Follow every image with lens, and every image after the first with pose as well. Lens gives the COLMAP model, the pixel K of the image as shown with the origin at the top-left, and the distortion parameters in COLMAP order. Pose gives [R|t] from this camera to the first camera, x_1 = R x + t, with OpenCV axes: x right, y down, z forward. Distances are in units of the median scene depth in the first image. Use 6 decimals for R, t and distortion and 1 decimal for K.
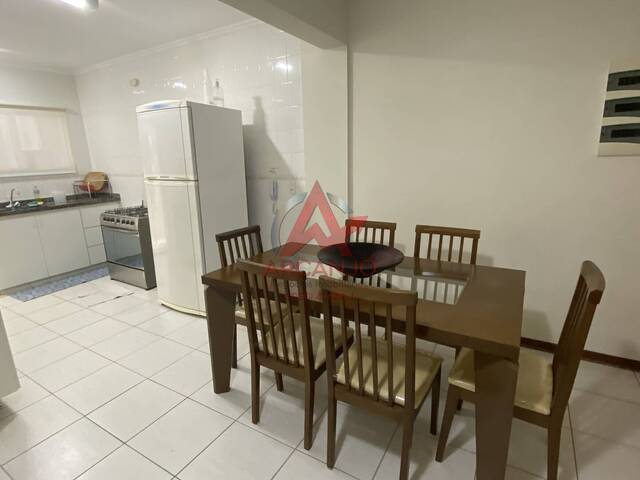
lens RADIAL K [[338.8, 0, 321.4], [0, 338.8, 239.2], [0, 0, 1]] dist [0.054289, -0.059471]
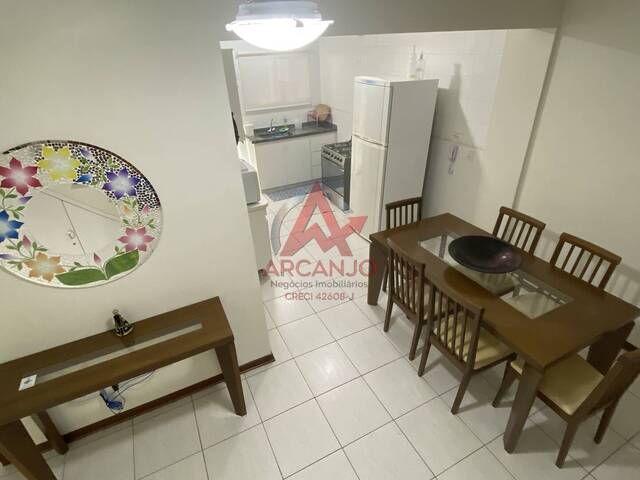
lens RADIAL K [[338.8, 0, 321.4], [0, 338.8, 239.2], [0, 0, 1]] dist [0.054289, -0.059471]
pose [[0.834288, 0.268602, -0.481473, 0.118792], [-0.122365, 0.941727, 0.313333, -0.187954], [0.537578, -0.202494, 0.818539, -0.210952]]
